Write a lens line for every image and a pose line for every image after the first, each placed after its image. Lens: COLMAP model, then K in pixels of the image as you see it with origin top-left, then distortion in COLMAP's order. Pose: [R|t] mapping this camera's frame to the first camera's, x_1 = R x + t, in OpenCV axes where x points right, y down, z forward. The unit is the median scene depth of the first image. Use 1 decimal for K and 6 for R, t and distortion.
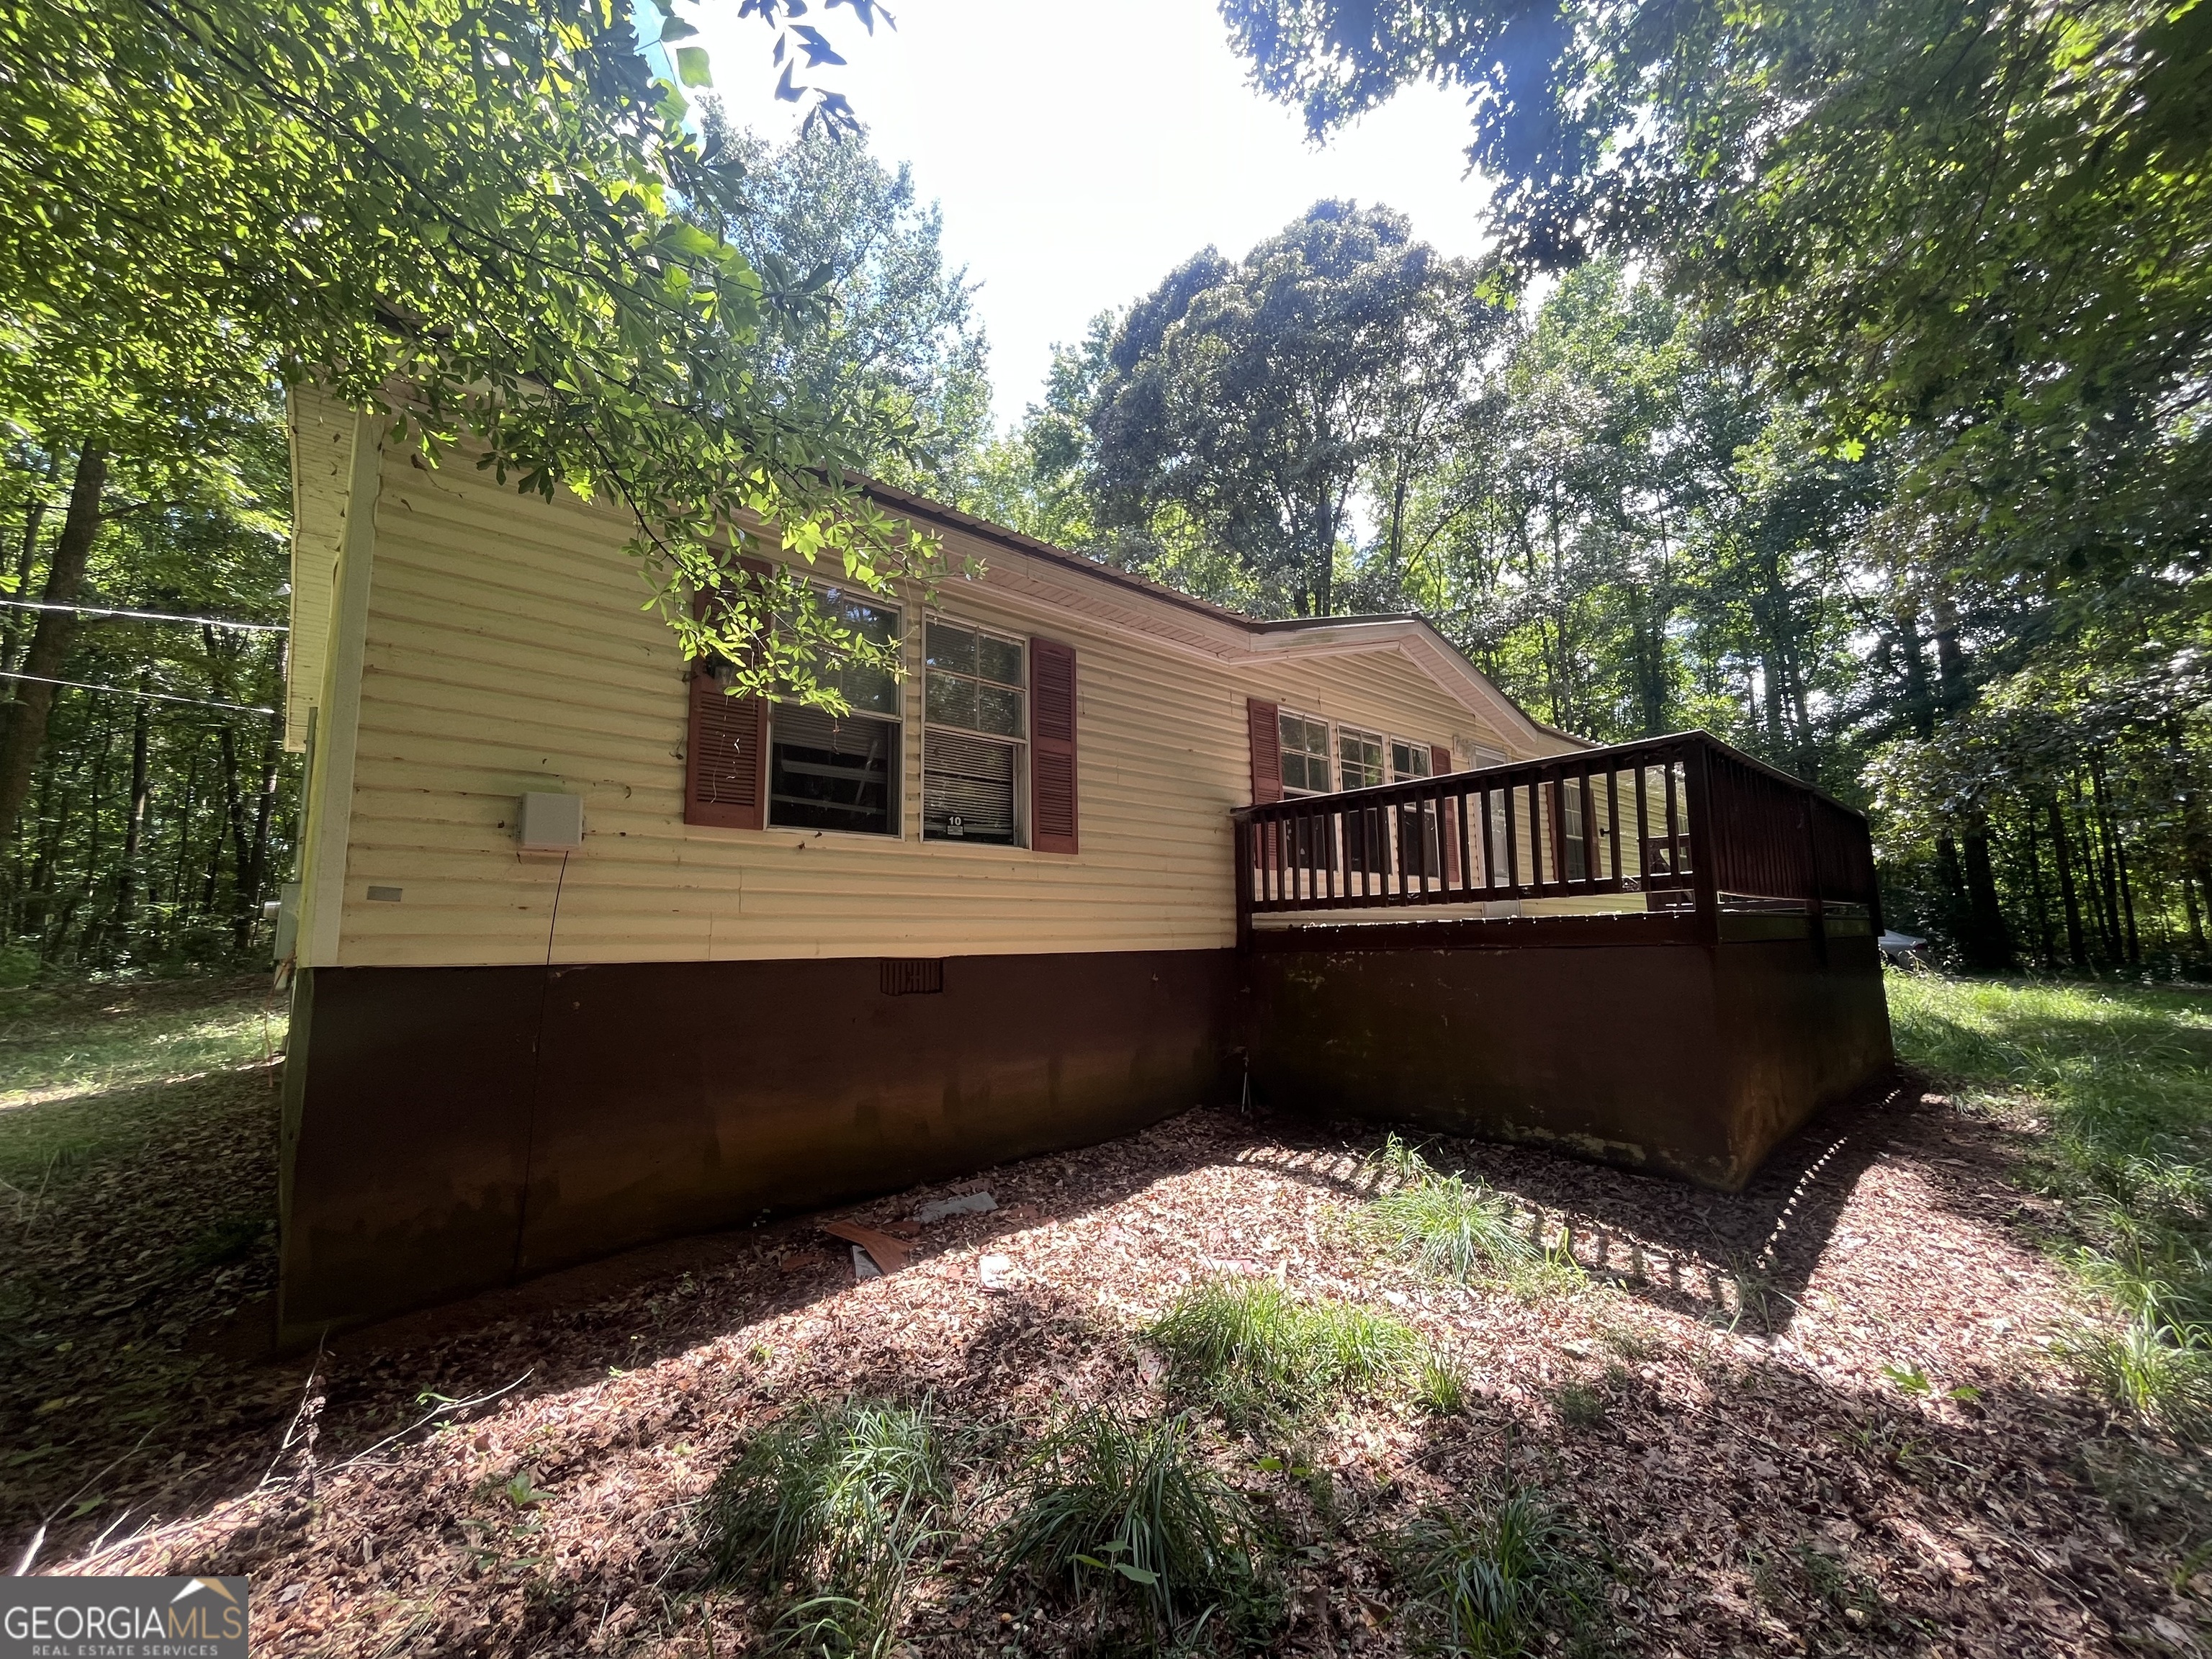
lens RADIAL K [[900.6, 0, 1103.6], [0, 900.6, 821.0], [0, 0, 1]] dist [-0.004332, 0.000387]
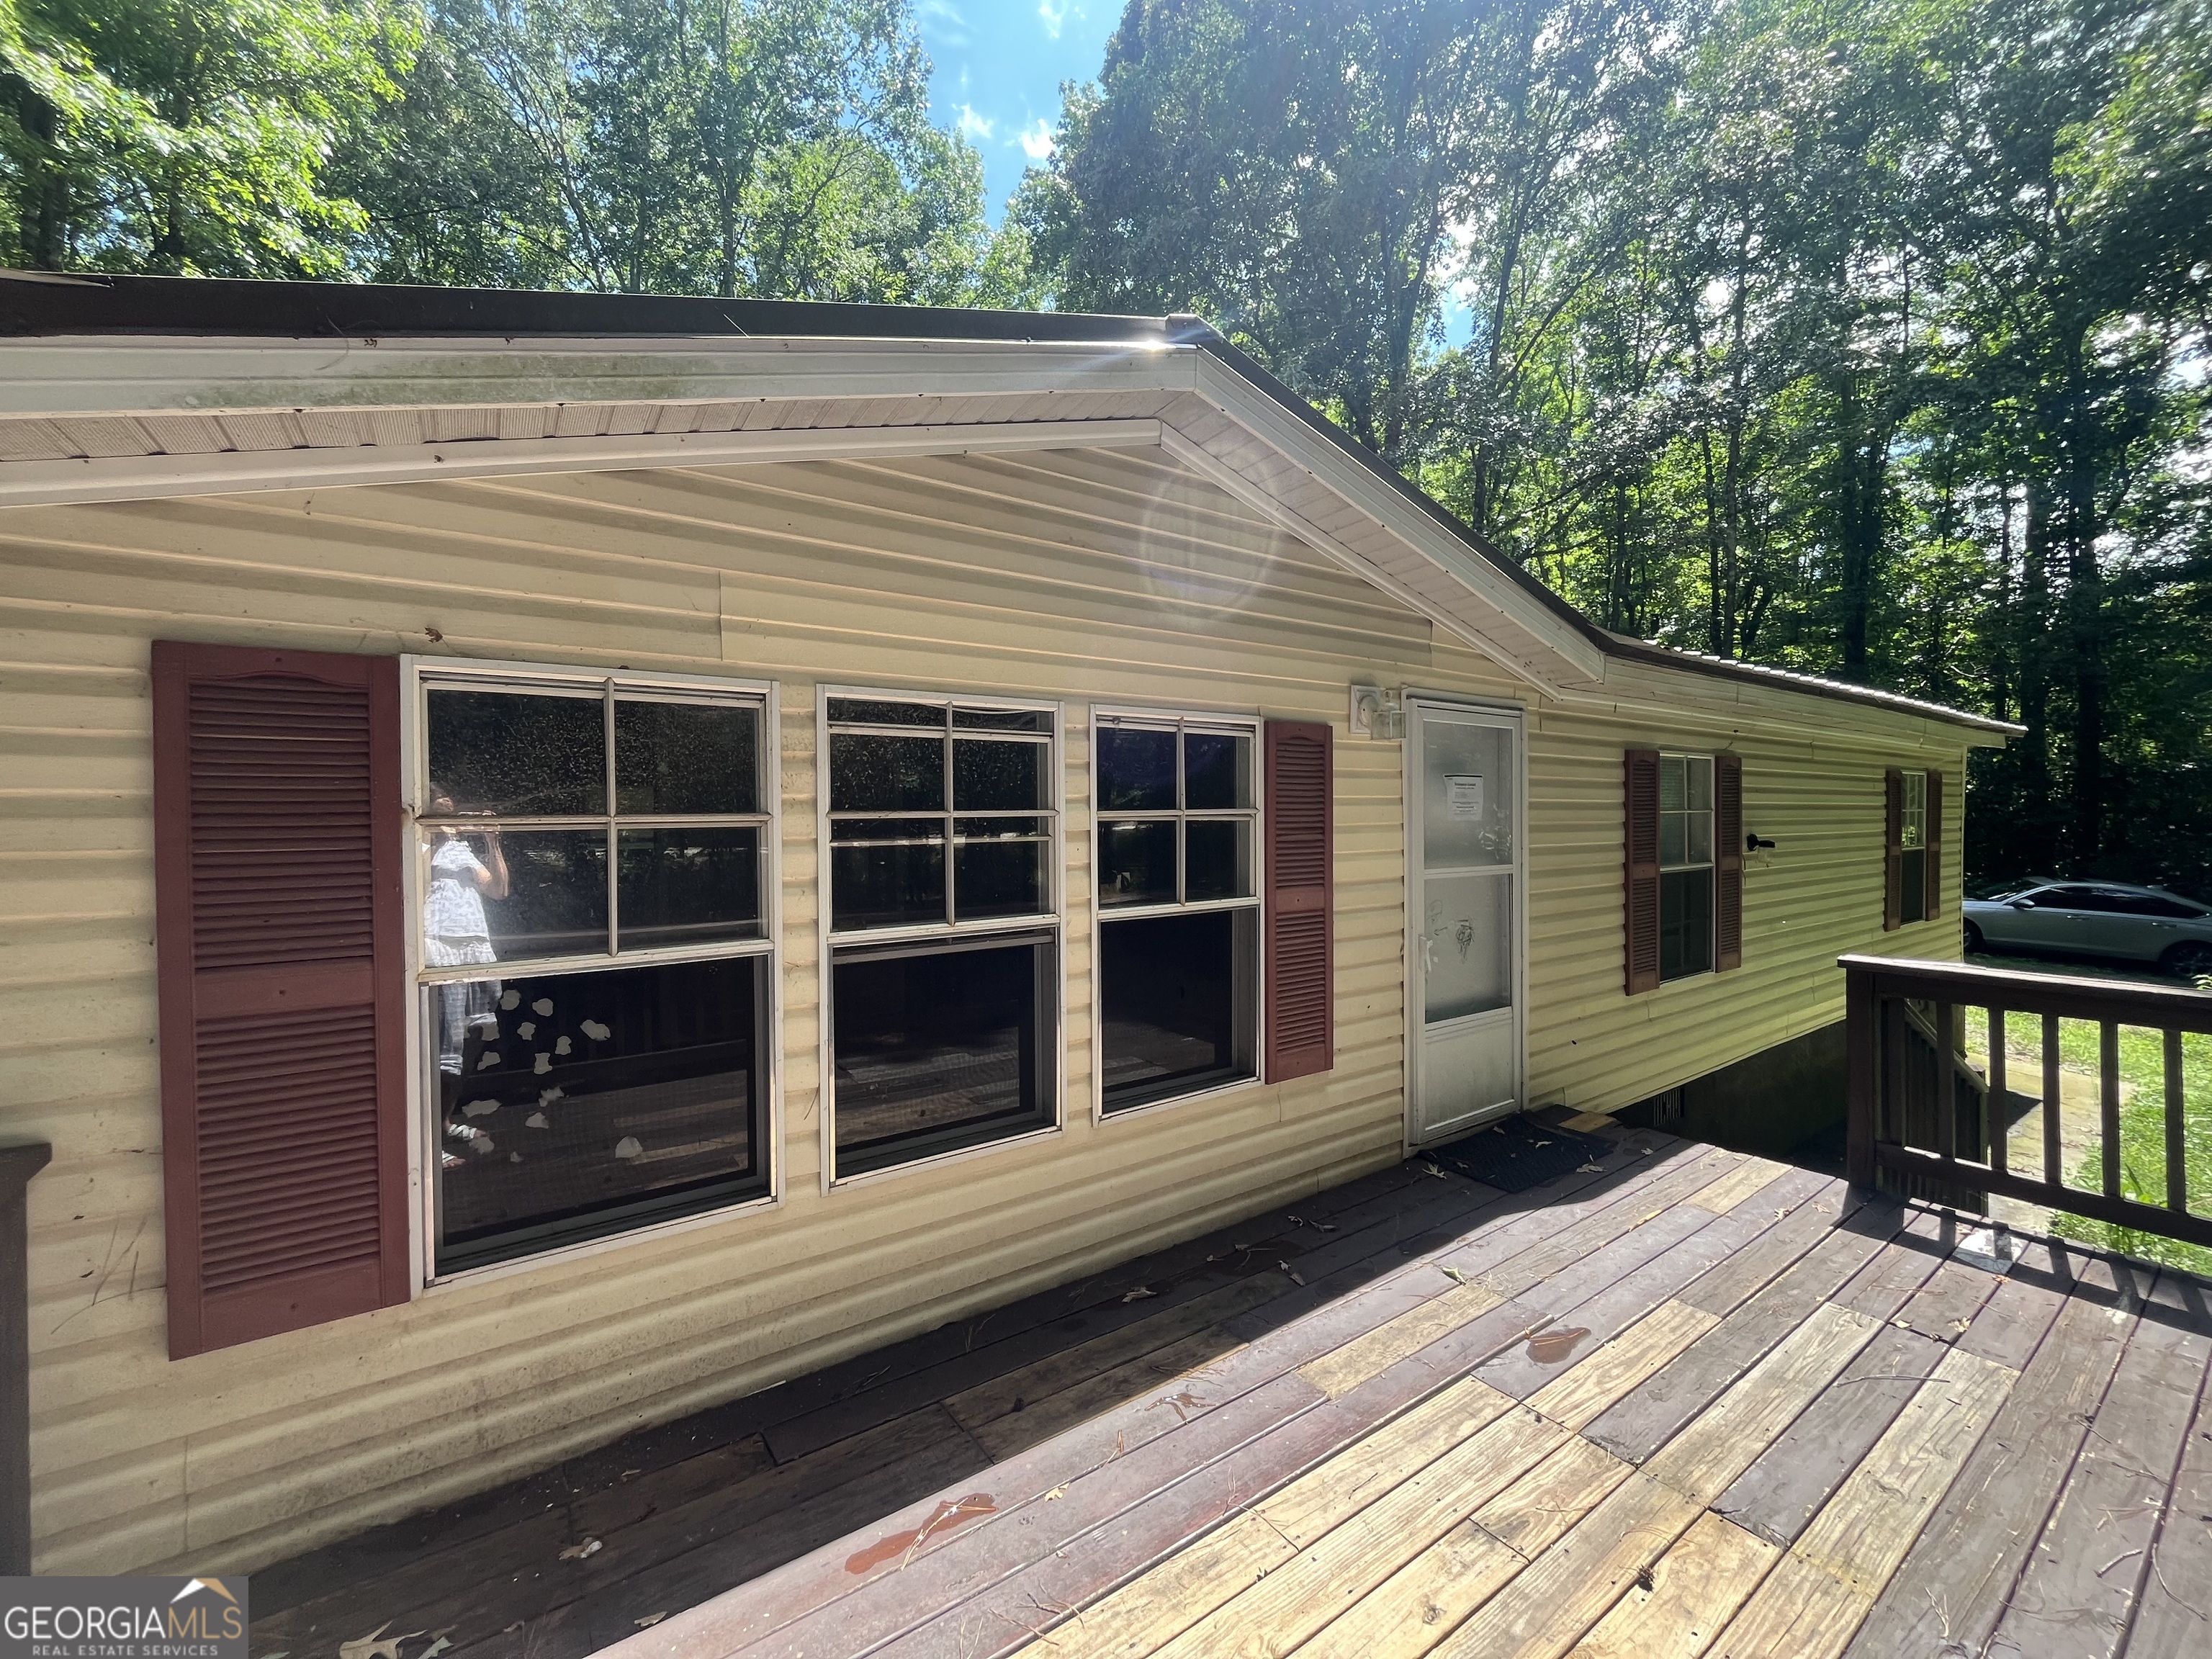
lens RADIAL K [[900.6, 0, 1100.6], [0, 900.6, 834.4], [0, 0, 1]] dist [-0.004332, 0.000387]
pose [[0.992053, 0.016546, -0.124726, 0.096182], [0.004005, 0.986660, 0.162747, -0.027095], [0.125755, -0.161953, 0.978753, 0.173346]]
